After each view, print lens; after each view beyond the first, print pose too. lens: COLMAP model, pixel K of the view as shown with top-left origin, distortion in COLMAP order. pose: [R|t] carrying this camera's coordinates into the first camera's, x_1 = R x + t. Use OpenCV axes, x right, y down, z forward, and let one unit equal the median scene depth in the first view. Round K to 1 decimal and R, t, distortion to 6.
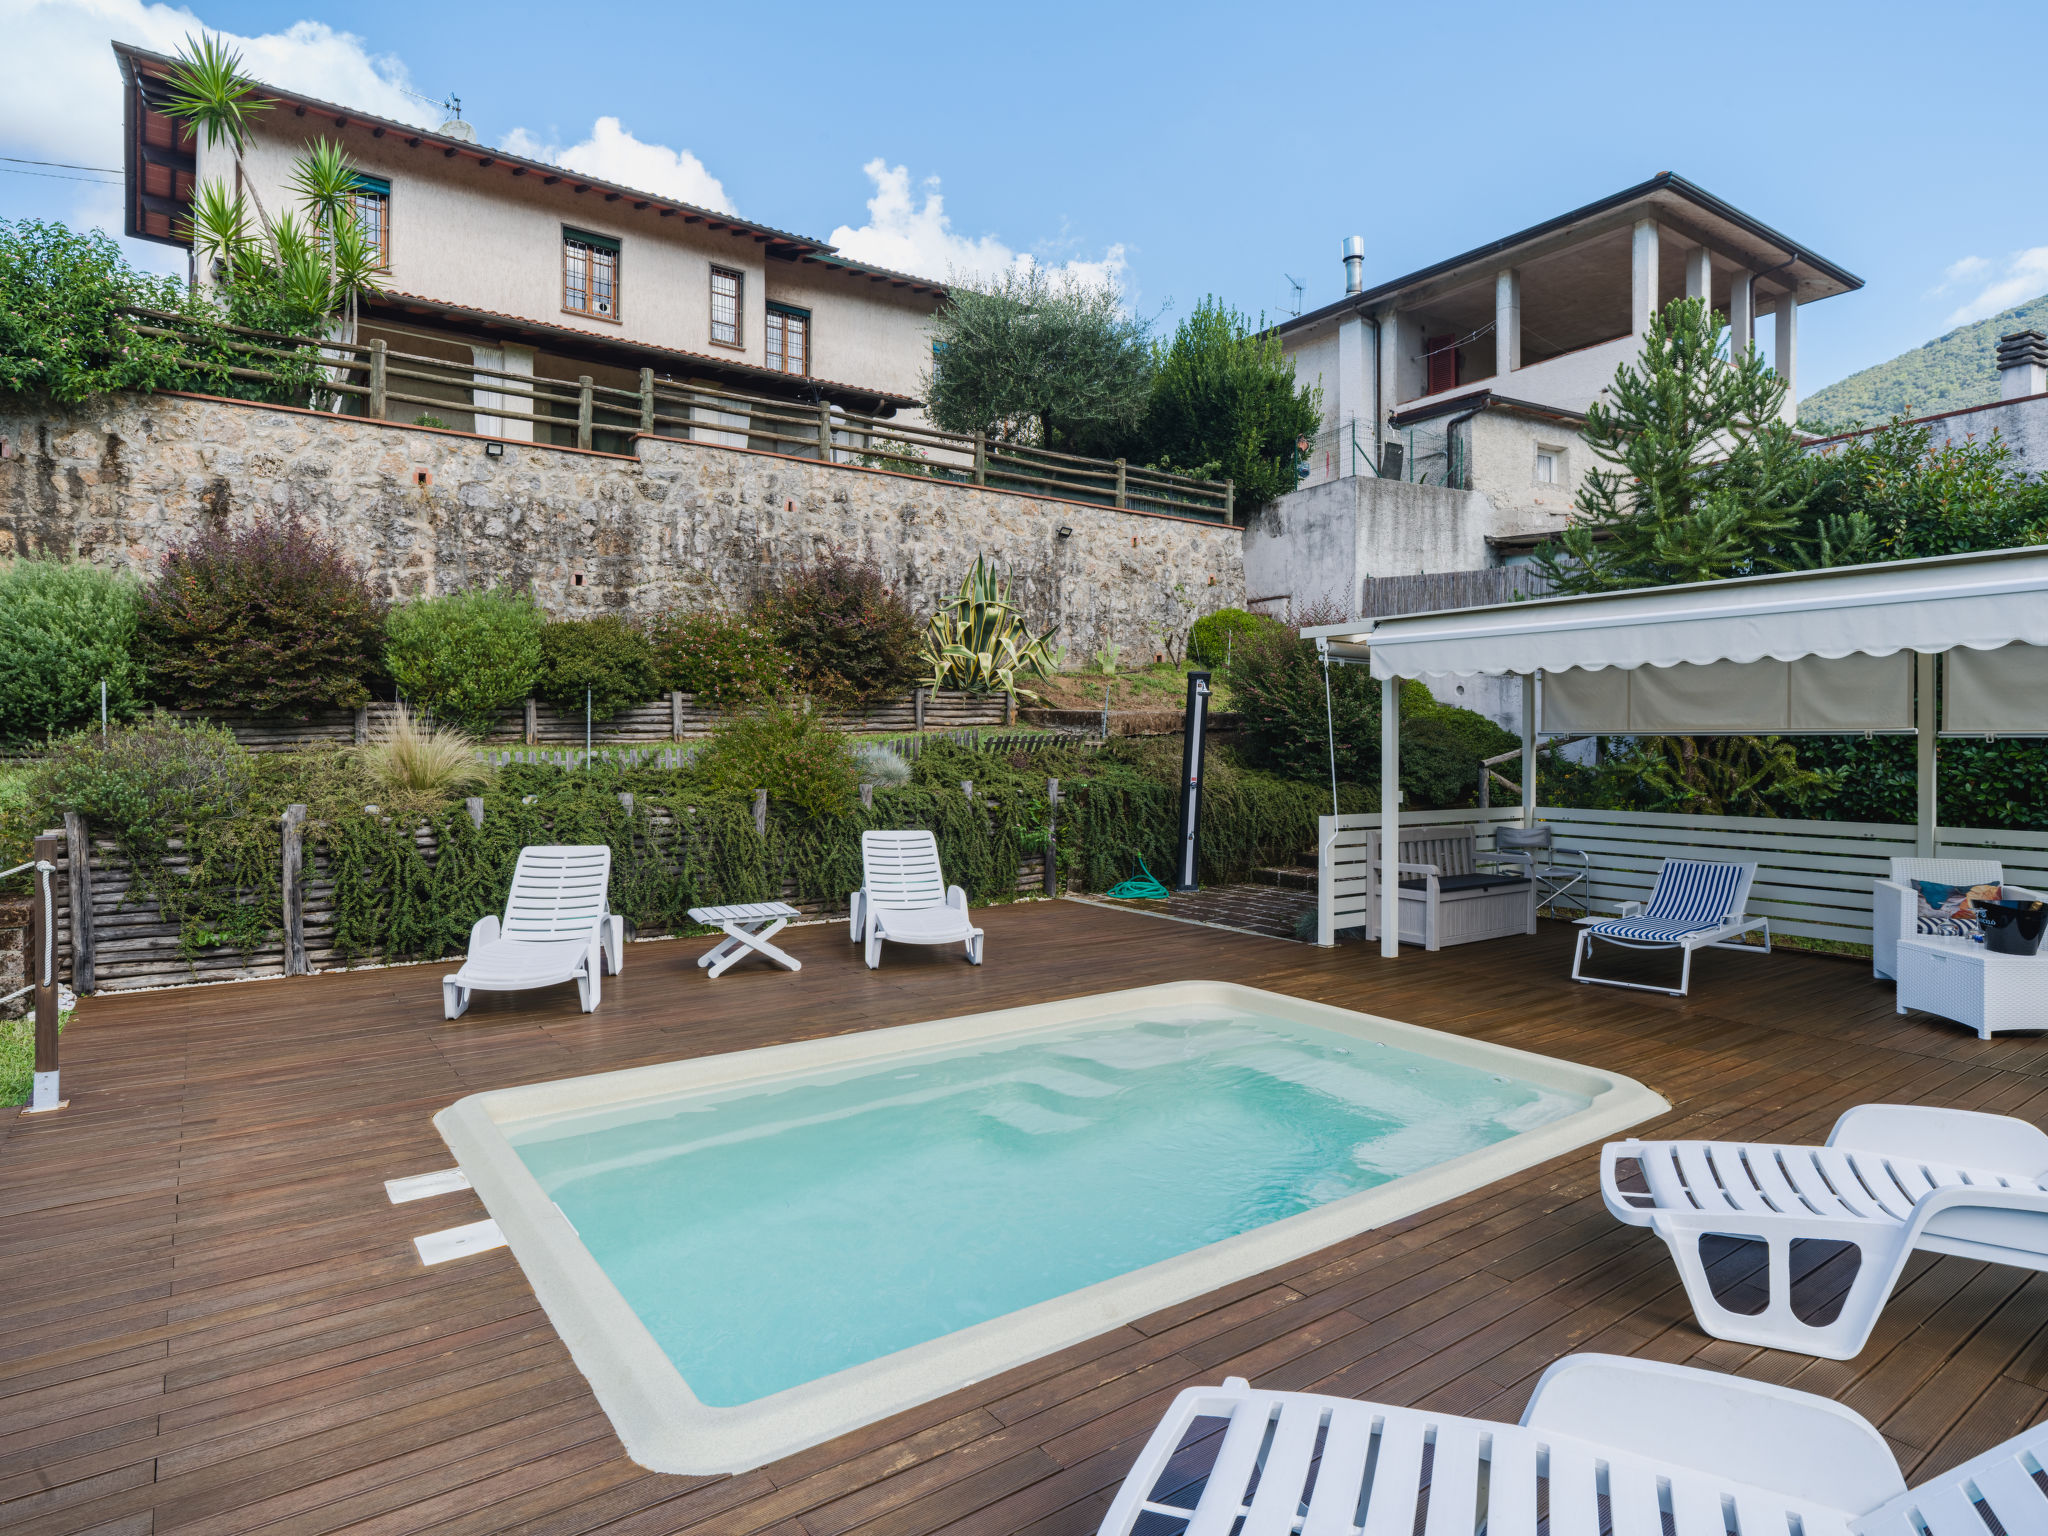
lens RADIAL K [[1142.5, 0, 1033.6], [0, 1142.5, 721.9], [0, 0, 1]] dist [-0.003452, 0.000826]
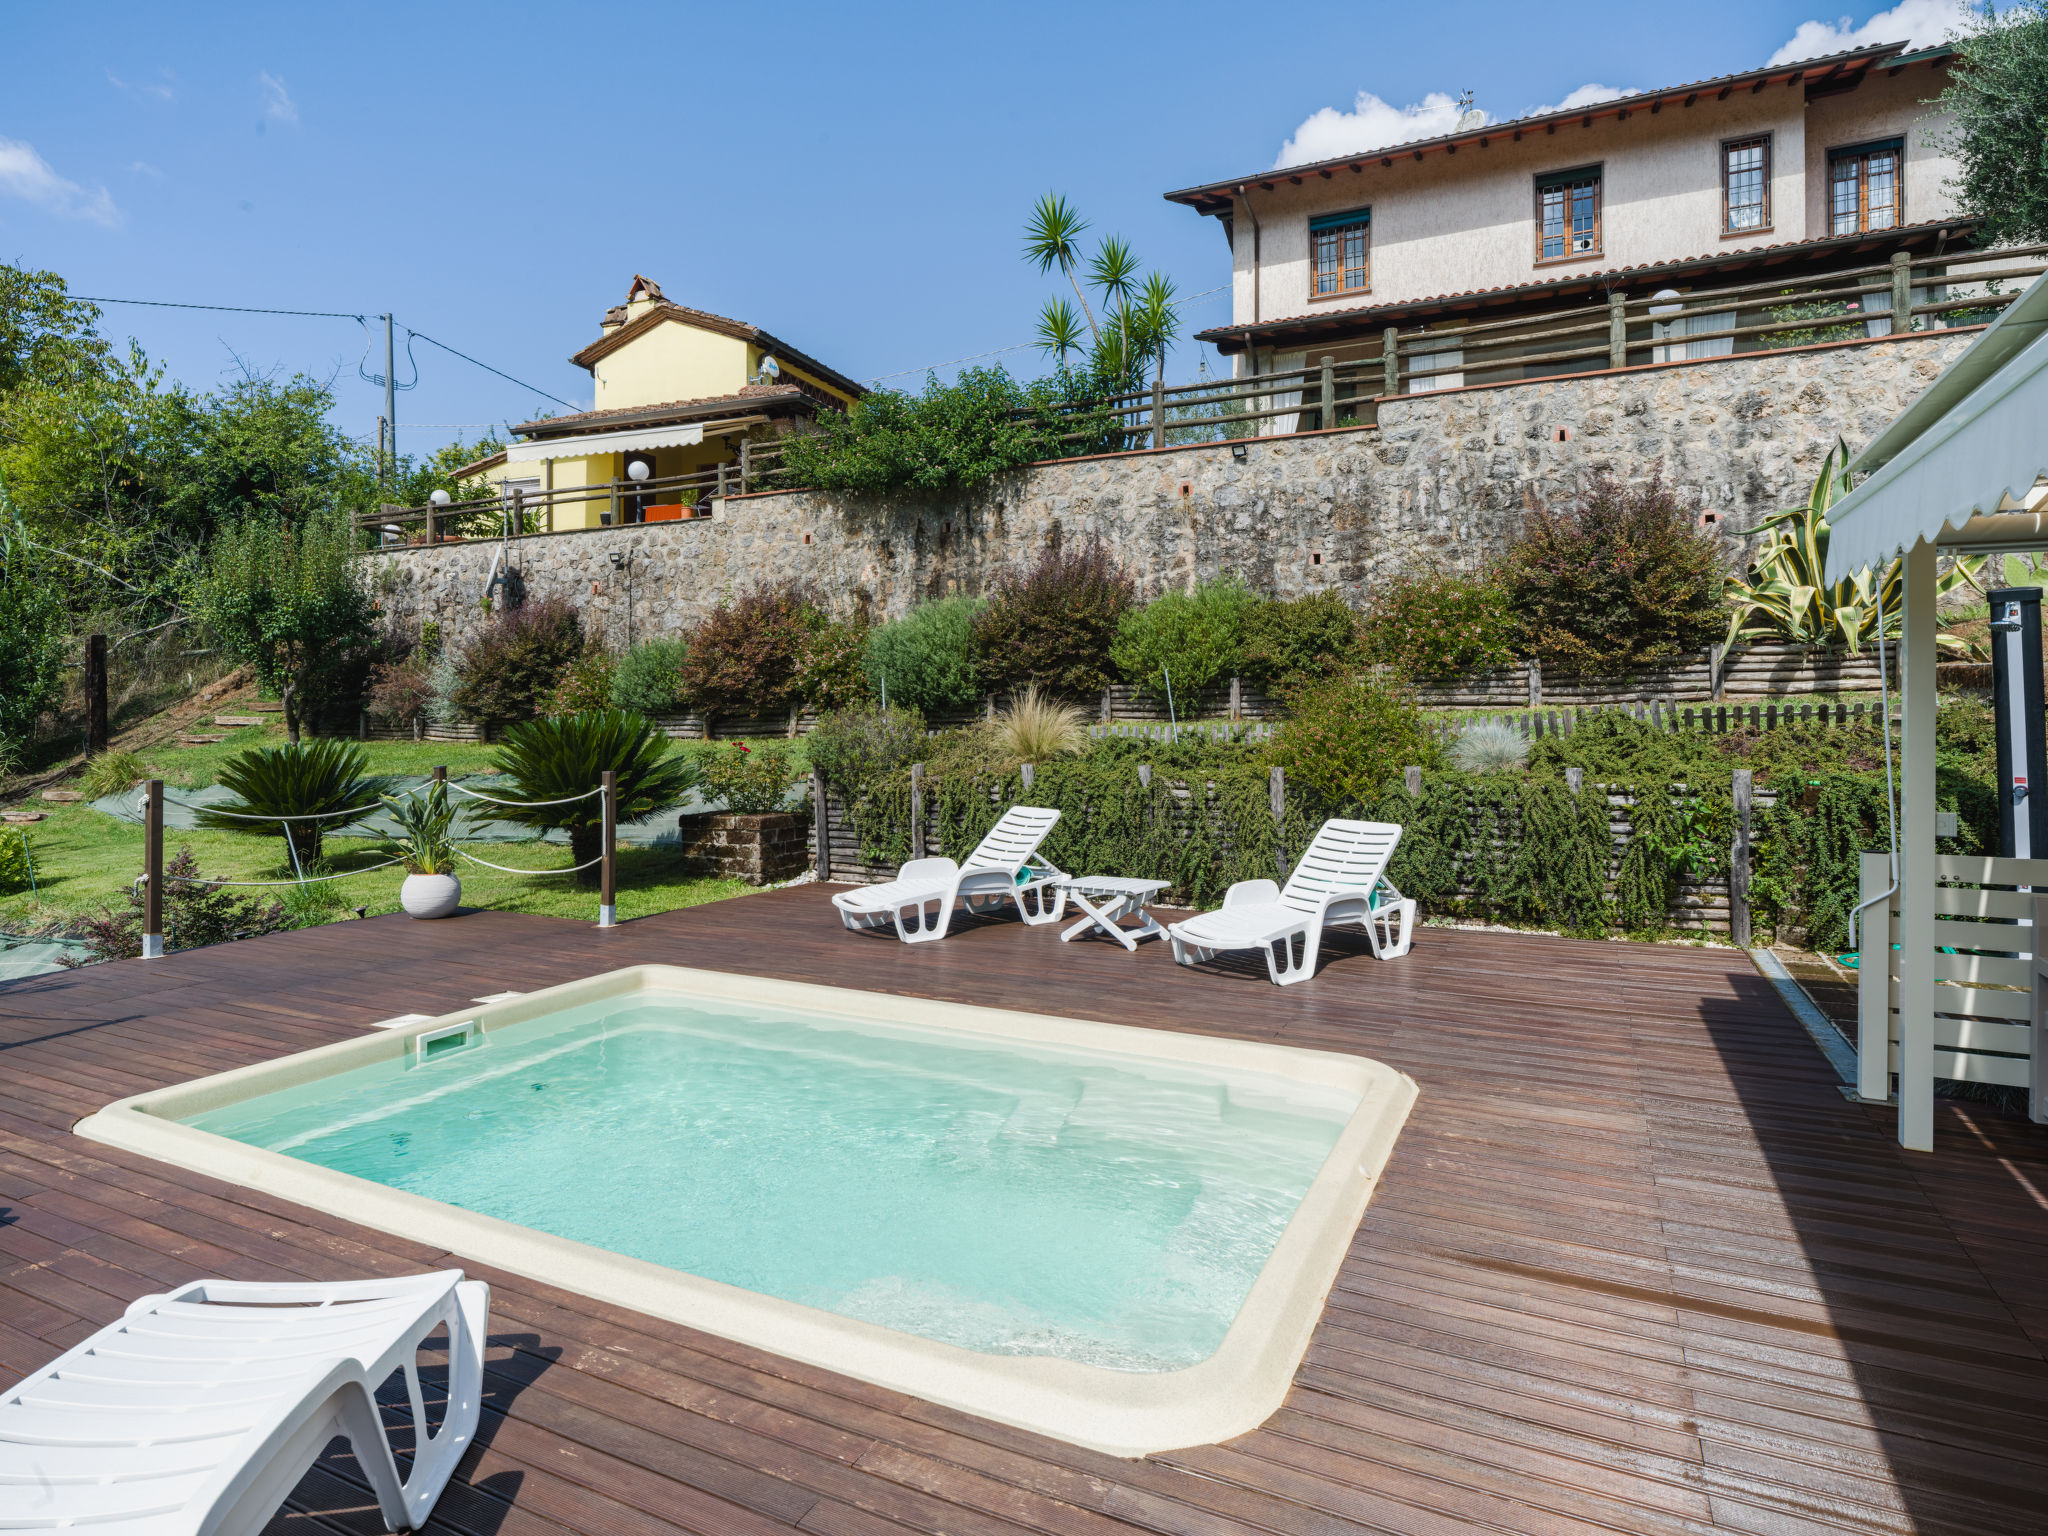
lens RADIAL K [[1147.9, 0, 1018.9], [0, 1147.9, 699.0], [0, 0, 1]] dist [-0.004136, 0.000502]
pose [[0.464251, -0.017502, -0.885531, 0.354817], [0.017392, 0.999792, -0.010643, 0.006532], [0.885533, -0.010460, 0.464459, 0.264389]]
